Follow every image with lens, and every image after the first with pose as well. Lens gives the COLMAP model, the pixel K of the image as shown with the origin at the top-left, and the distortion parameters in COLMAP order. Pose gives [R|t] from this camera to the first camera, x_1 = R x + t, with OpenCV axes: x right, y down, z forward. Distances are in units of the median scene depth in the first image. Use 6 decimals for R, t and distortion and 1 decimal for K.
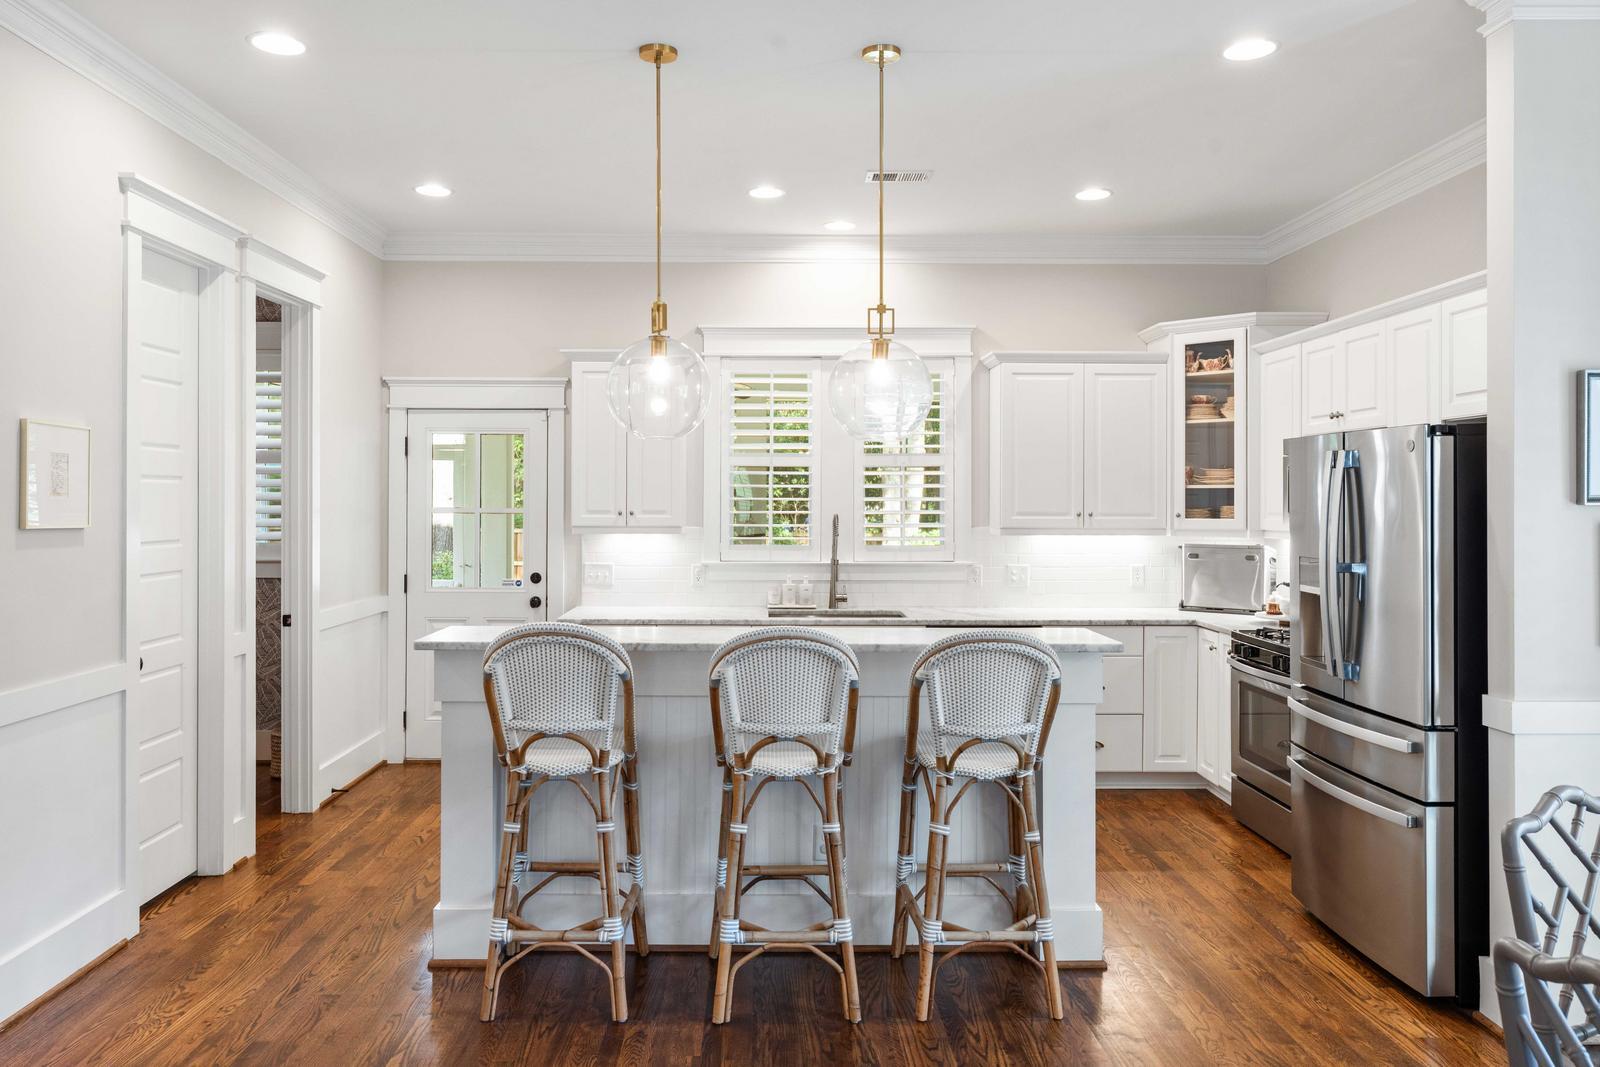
lens RADIAL K [[1150.2, 0, 773.7], [0, 1150.2, 508.4], [0, 0, 1]] dist [-0.003080, 0.001862]
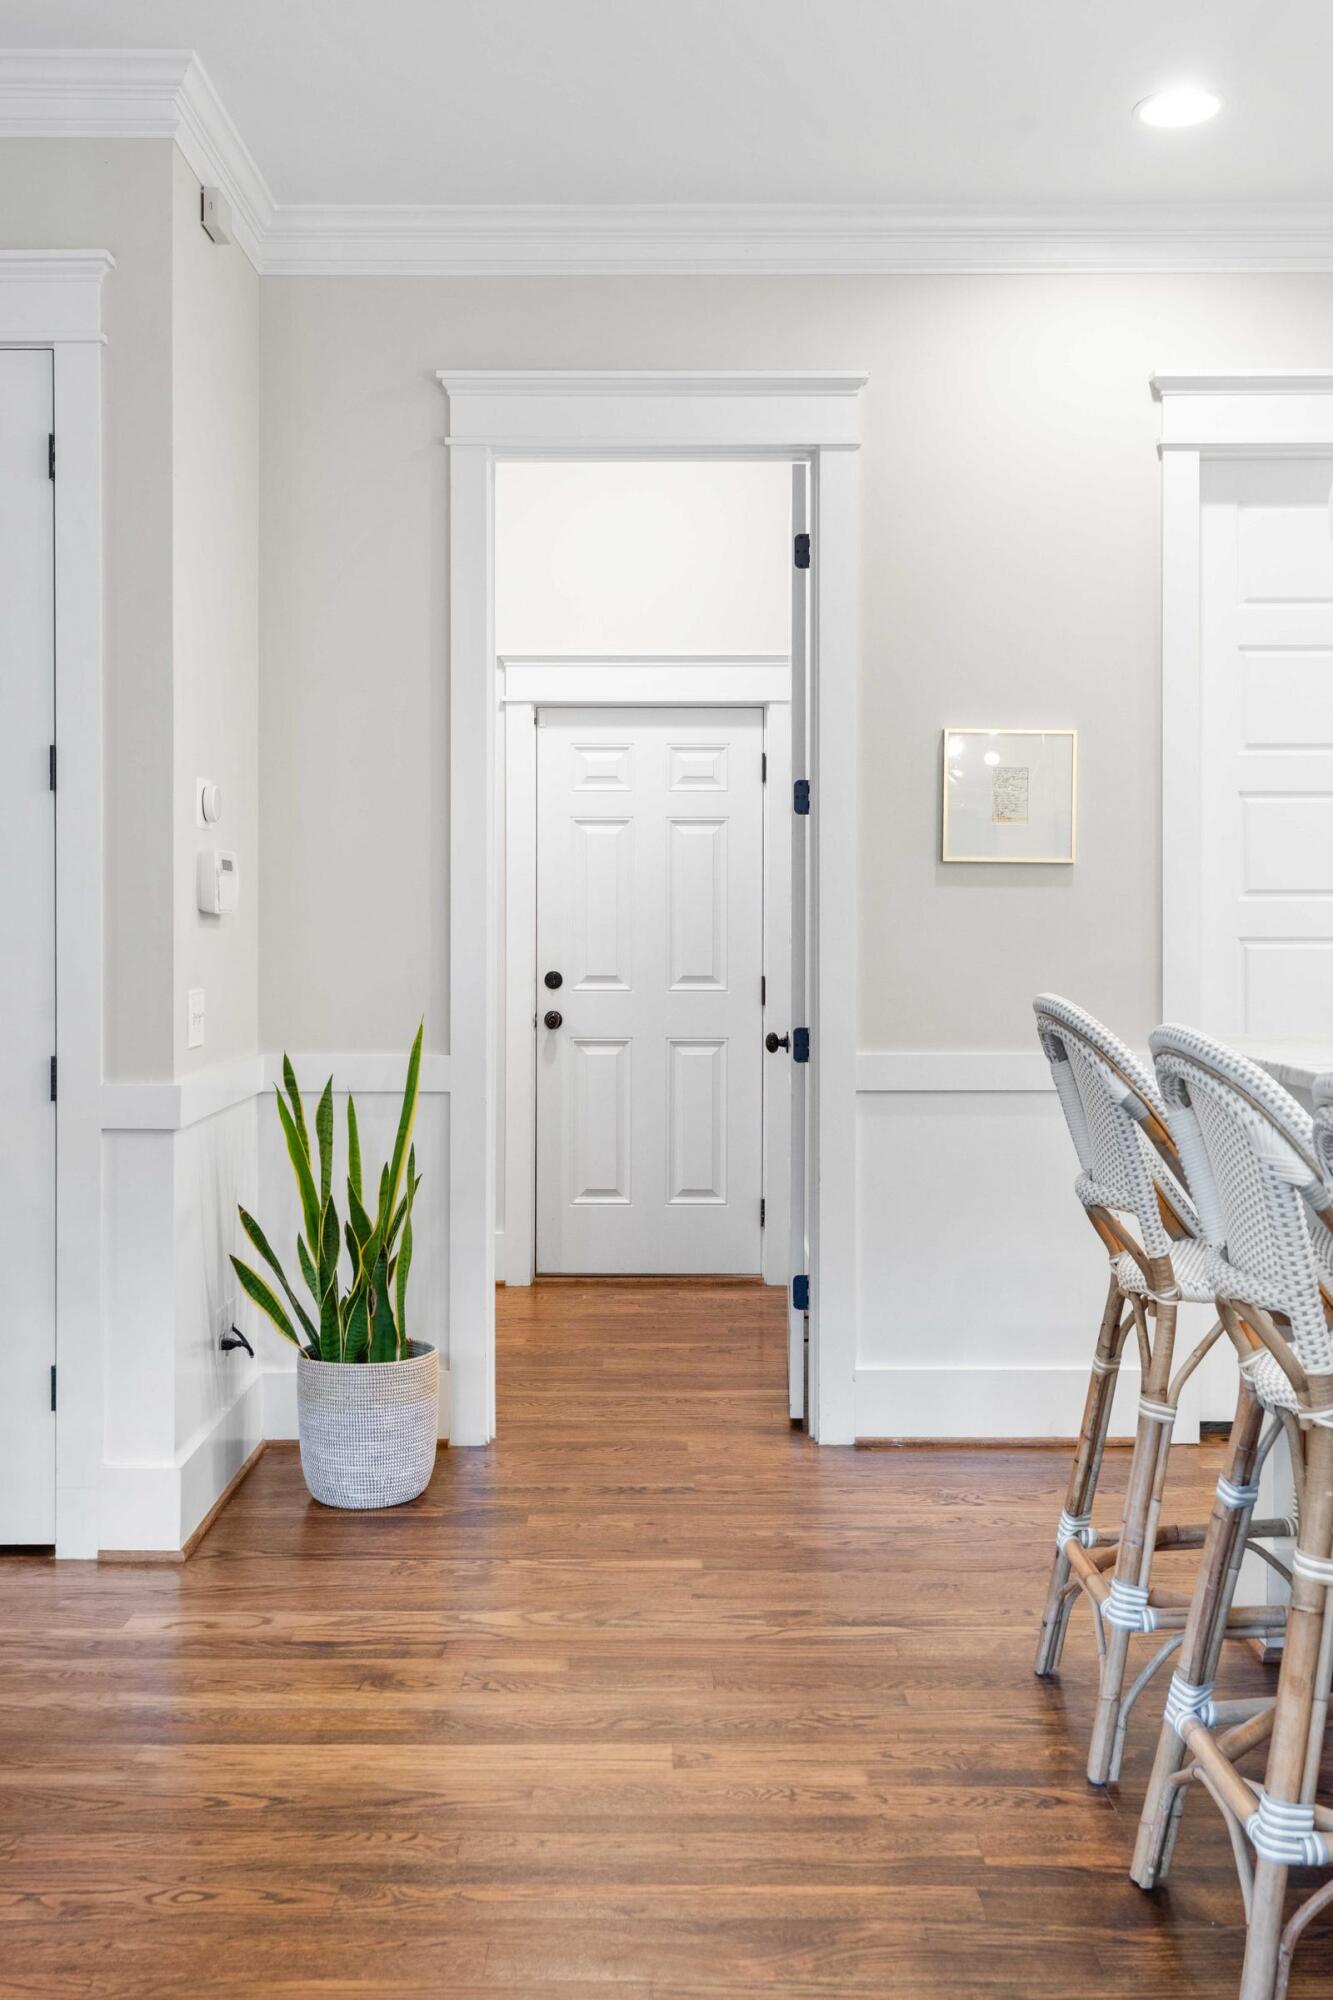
lens RADIAL K [[1833.7, 0, 666.5], [0, 1833.7, 1000.0], [0, 0, 1]] dist [-0.007560, -0.002647]
pose [[0.004070, 0.038147, -0.999264, 0.387815], [-0.004425, 0.999263, 0.038129, 0.039235], [0.999982, 0.004267, 0.004236, 0.463272]]
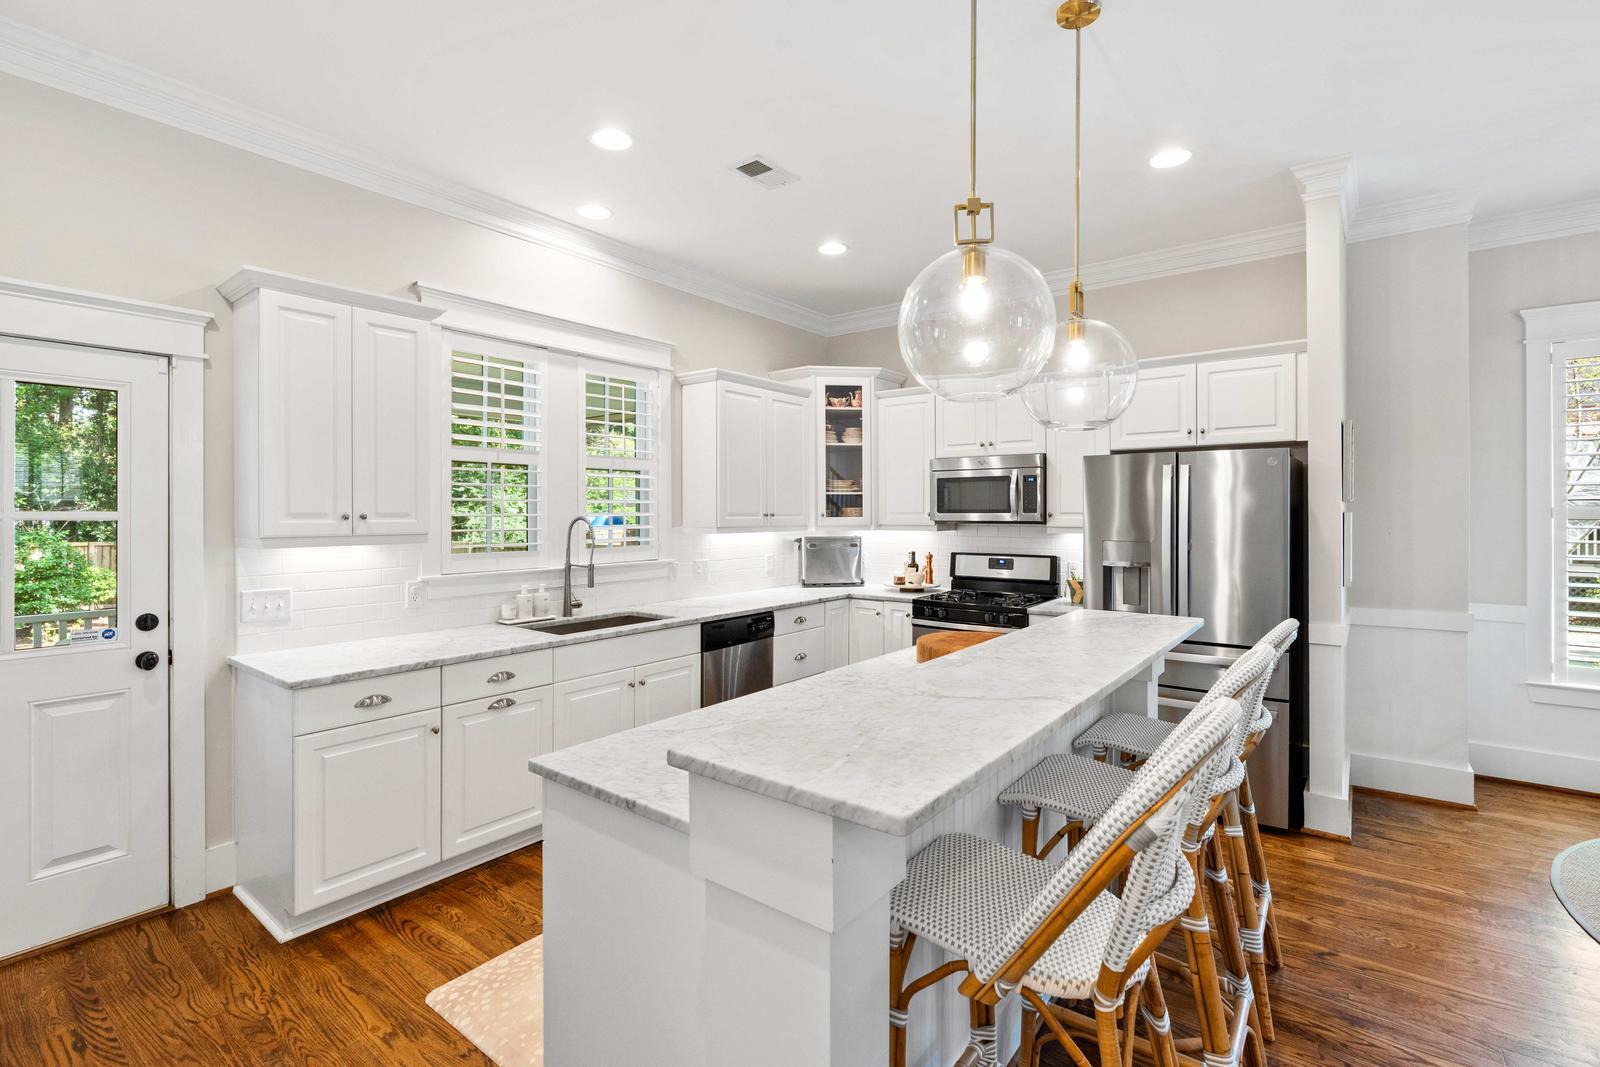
lens RADIAL K [[732.0, 0, 795.0], [0, 732.0, 513.8], [0, 0, 1]] dist [-0.001325, -0.000065]
pose [[0.623468, -0.005206, 0.781832, -0.340726], [0.006347, 0.999979, 0.001597, 0.003451], [-0.781823, 0.003967, 0.623488, 0.541727]]
